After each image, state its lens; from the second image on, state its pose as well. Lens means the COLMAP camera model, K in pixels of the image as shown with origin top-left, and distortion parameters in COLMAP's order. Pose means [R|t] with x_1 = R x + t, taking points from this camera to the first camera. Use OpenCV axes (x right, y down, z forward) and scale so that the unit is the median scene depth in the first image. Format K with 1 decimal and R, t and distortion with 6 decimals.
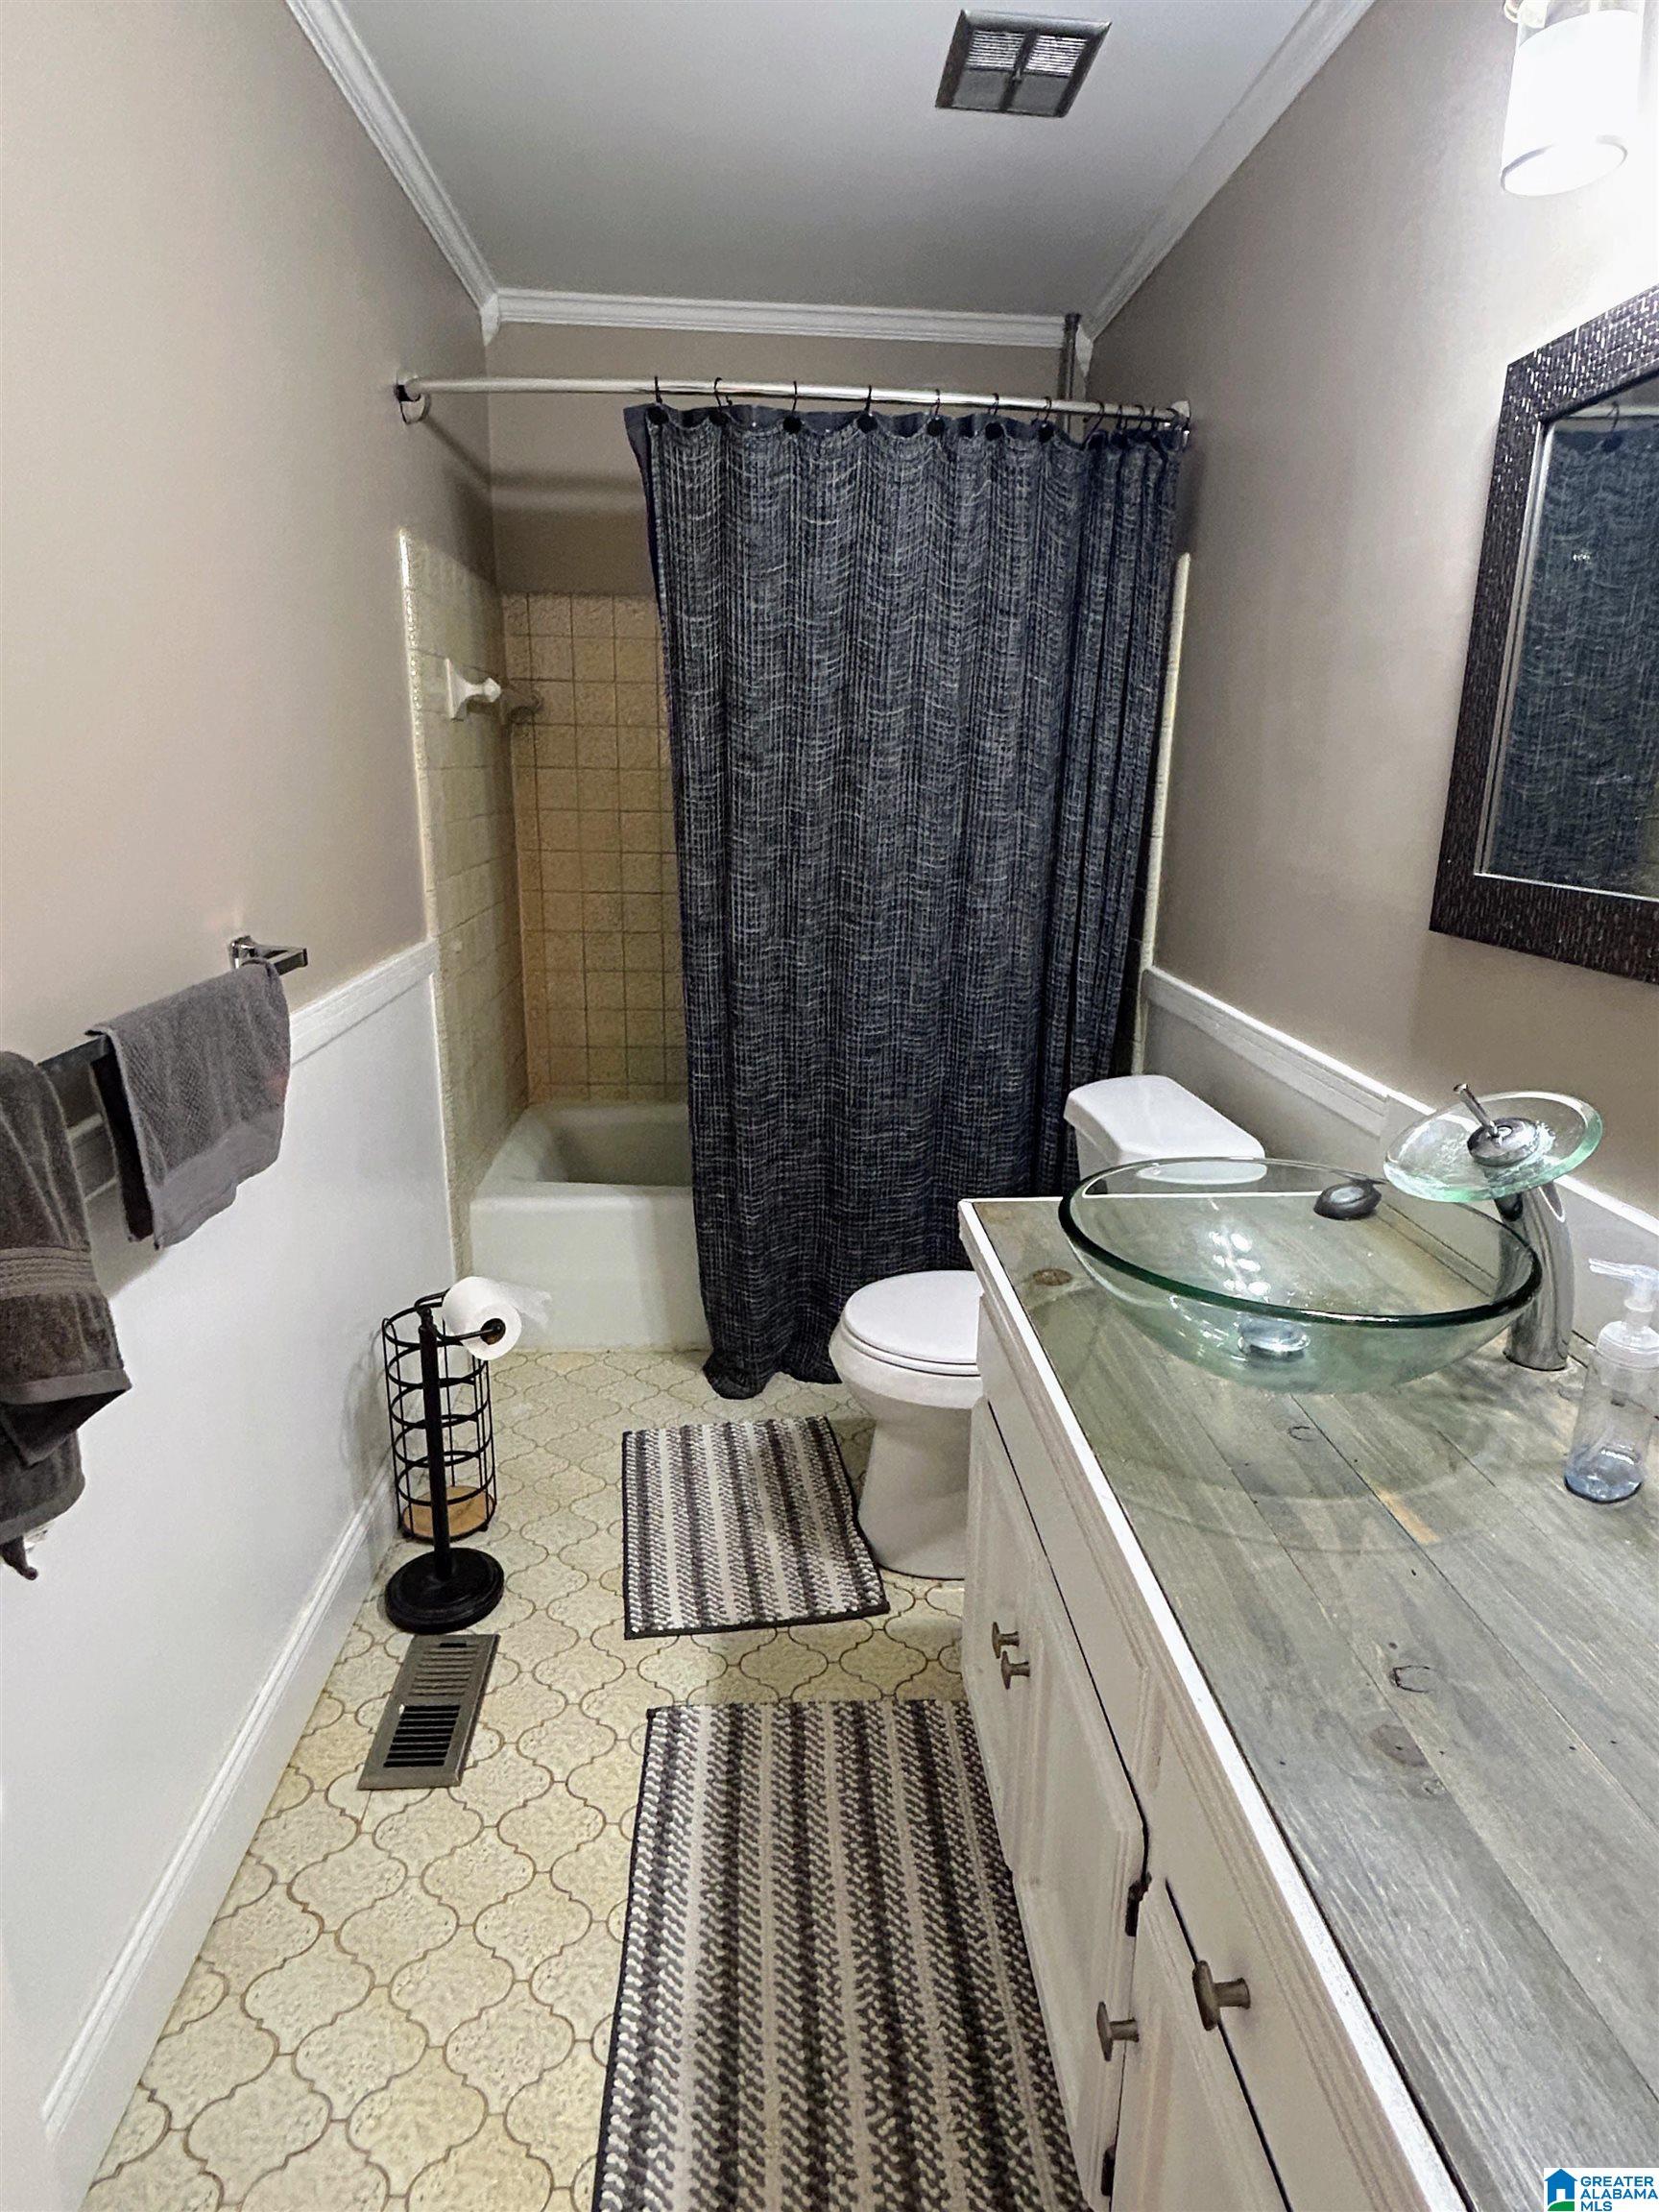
lens RADIAL K [[1188.6, 0, 840.9], [0, 1188.6, 1108.0], [0, 0, 1]] dist [-0.001849, 0.000196]
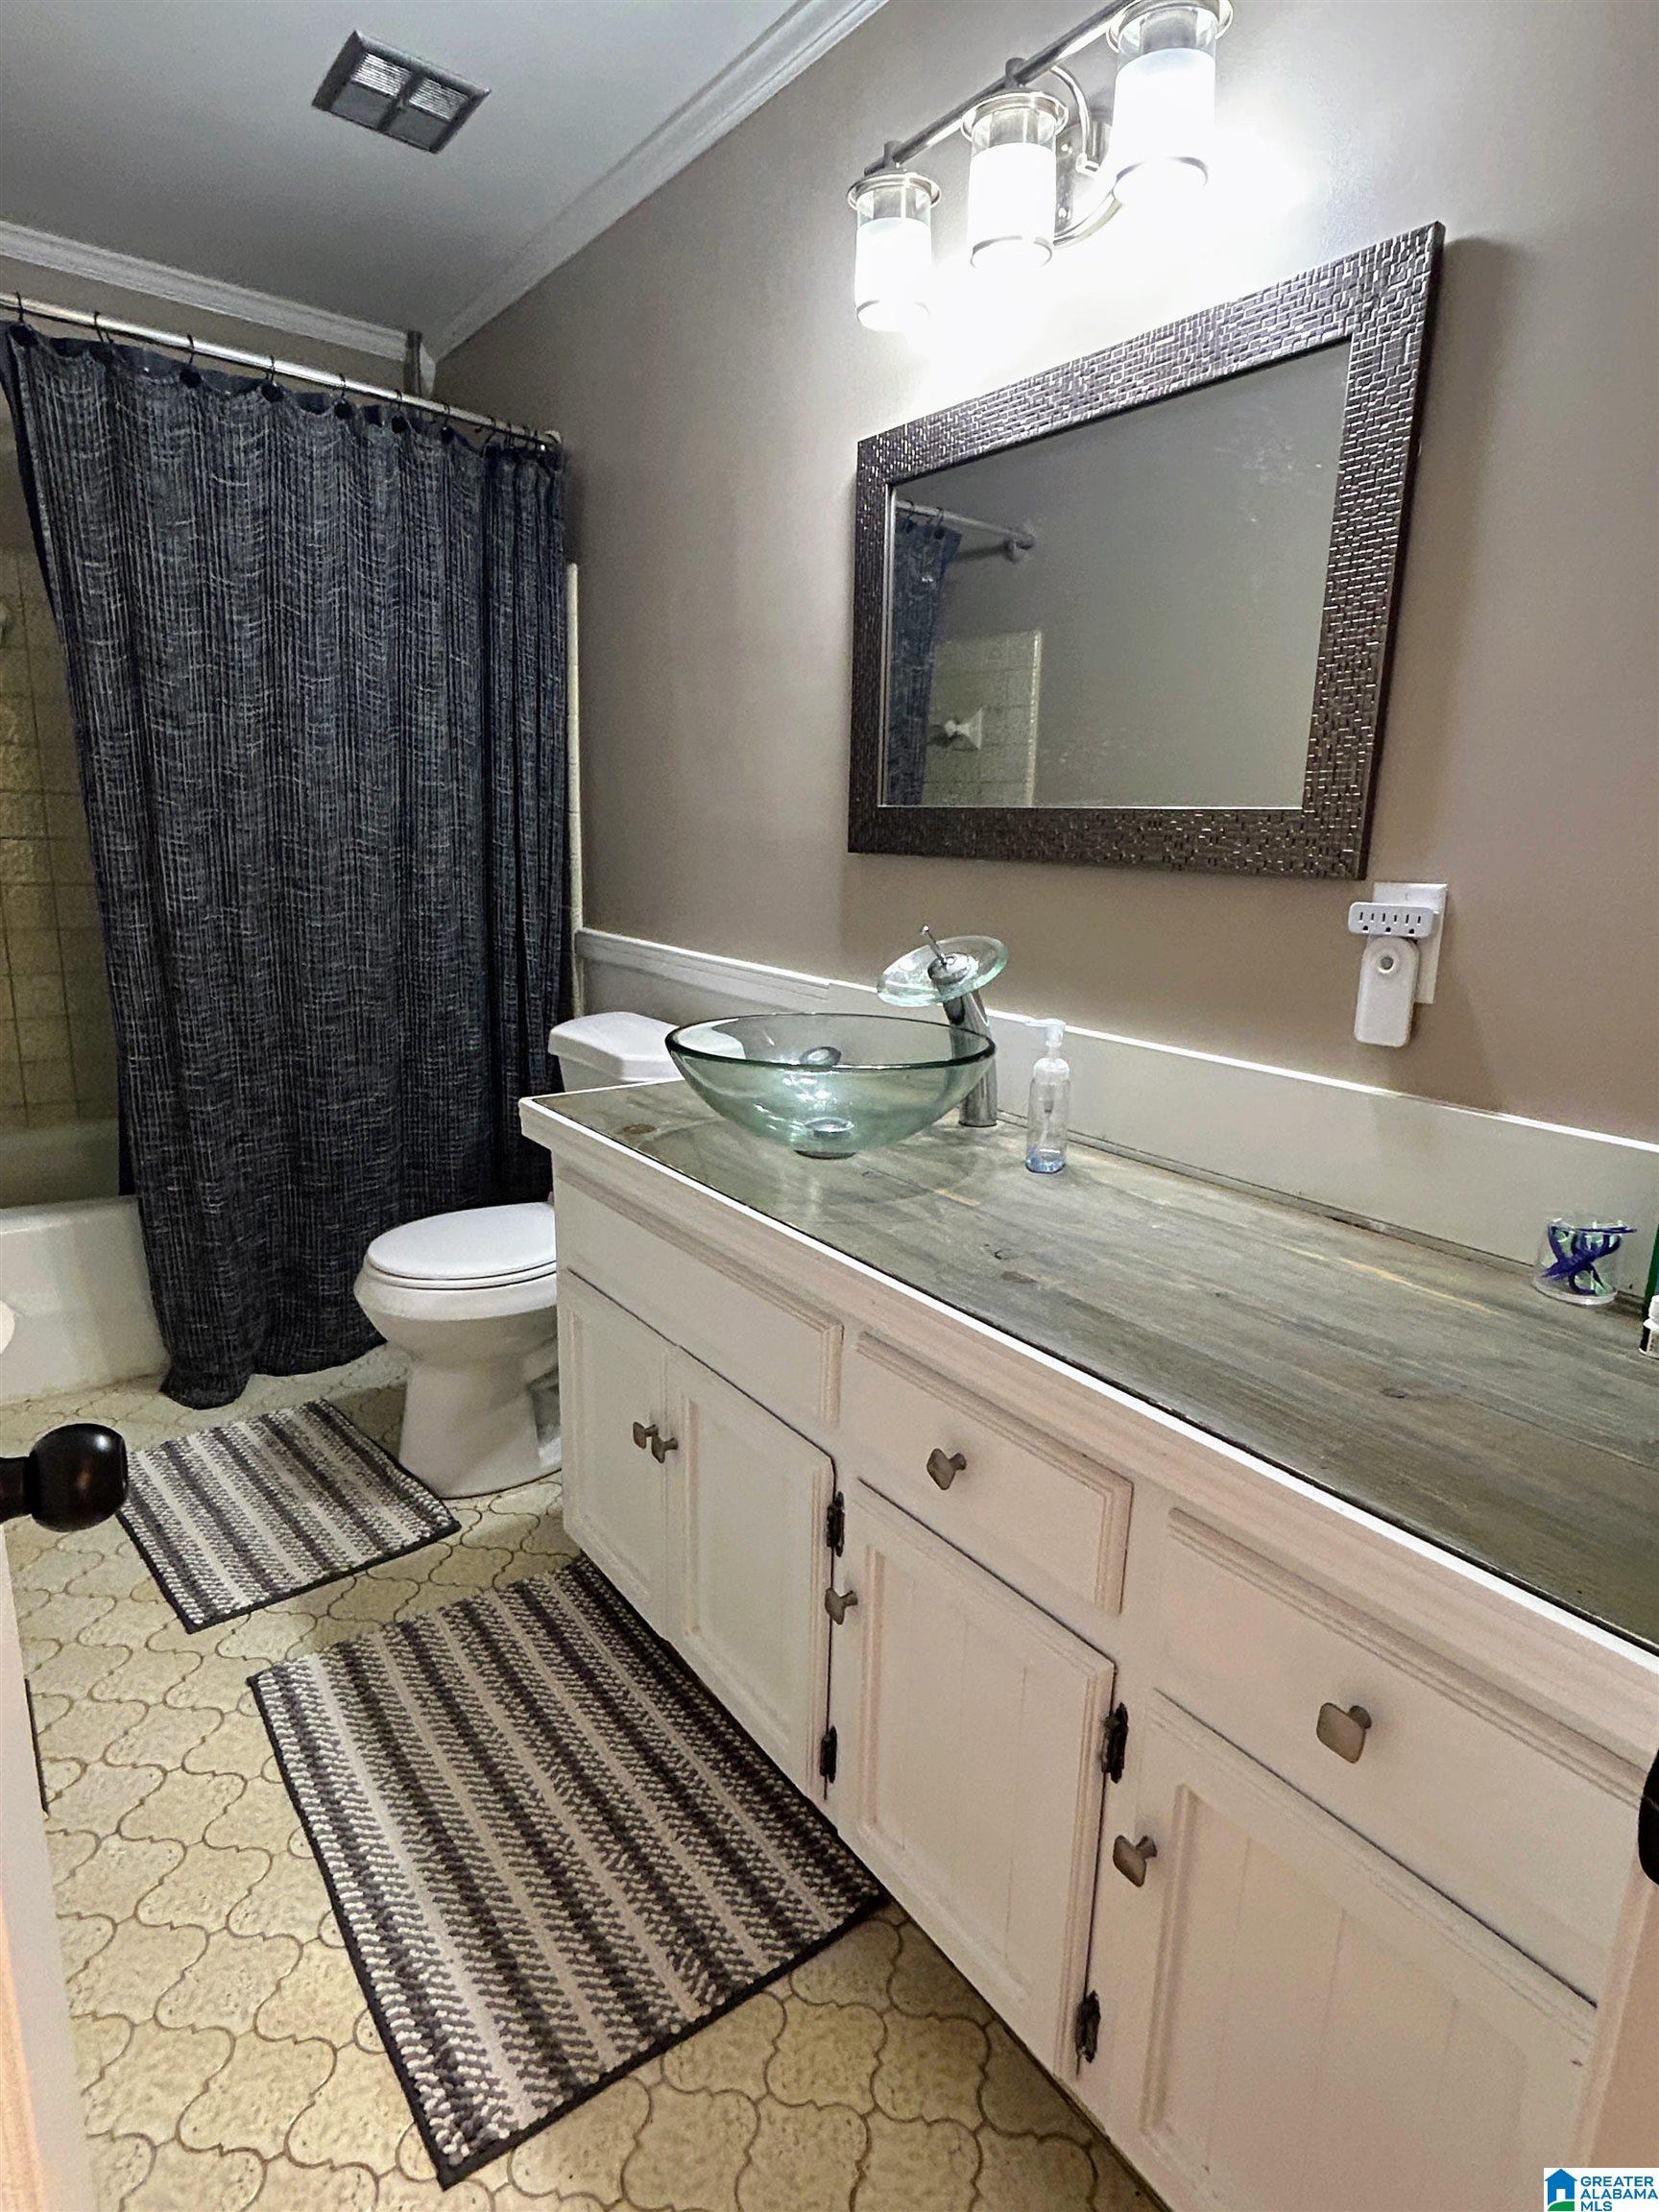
lens RADIAL K [[1188.6, 0, 840.9], [0, 1188.6, 1108.0], [0, 0, 1]] dist [-0.001849, 0.000196]
pose [[0.837120, -0.114891, 0.534818, -0.179739], [0.132292, 0.991193, 0.005862, 0.087709], [-0.530782, 0.065845, 0.844947, -0.076630]]
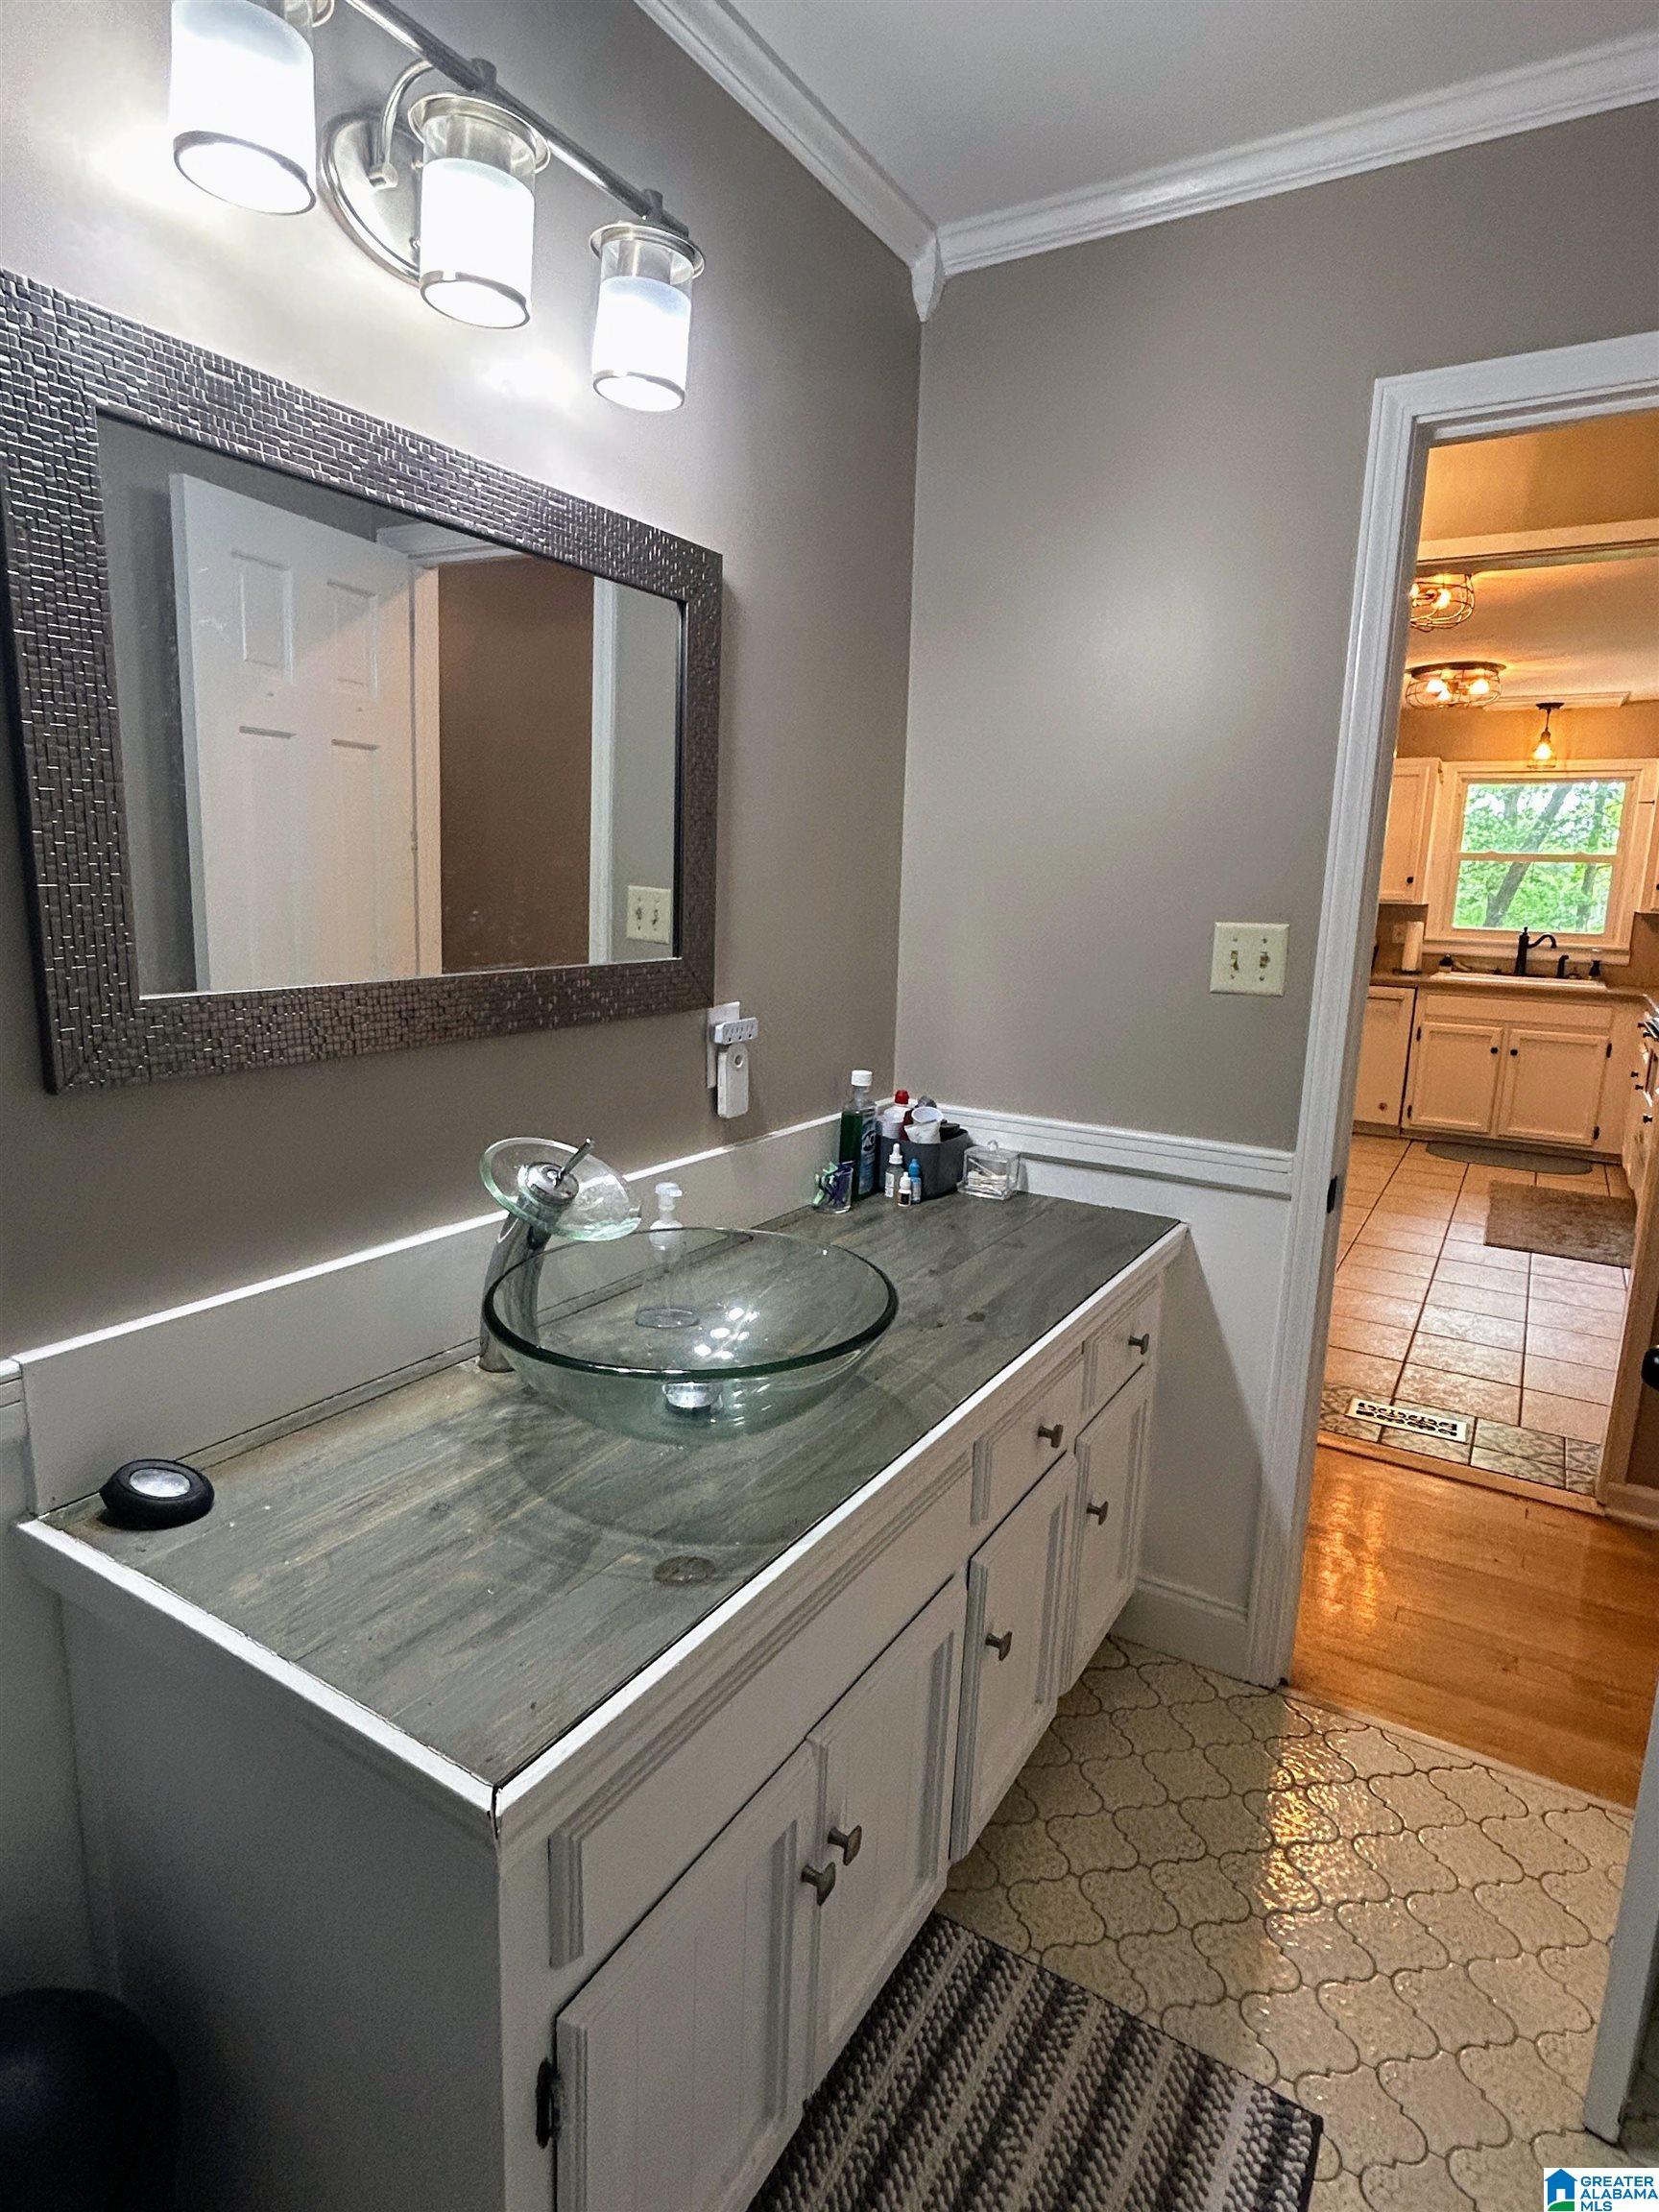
lens RADIAL K [[1174.9, 0, 829.0], [0, 1174.9, 1117.1], [0, 0, 1]] dist [-0.005128, -0.000863]
pose [[-0.812567, -0.155618, 0.561710, -0.156953], [0.120339, 0.898147, 0.422908, -0.246988], [-0.570310, 0.411237, -0.711077, 0.830373]]
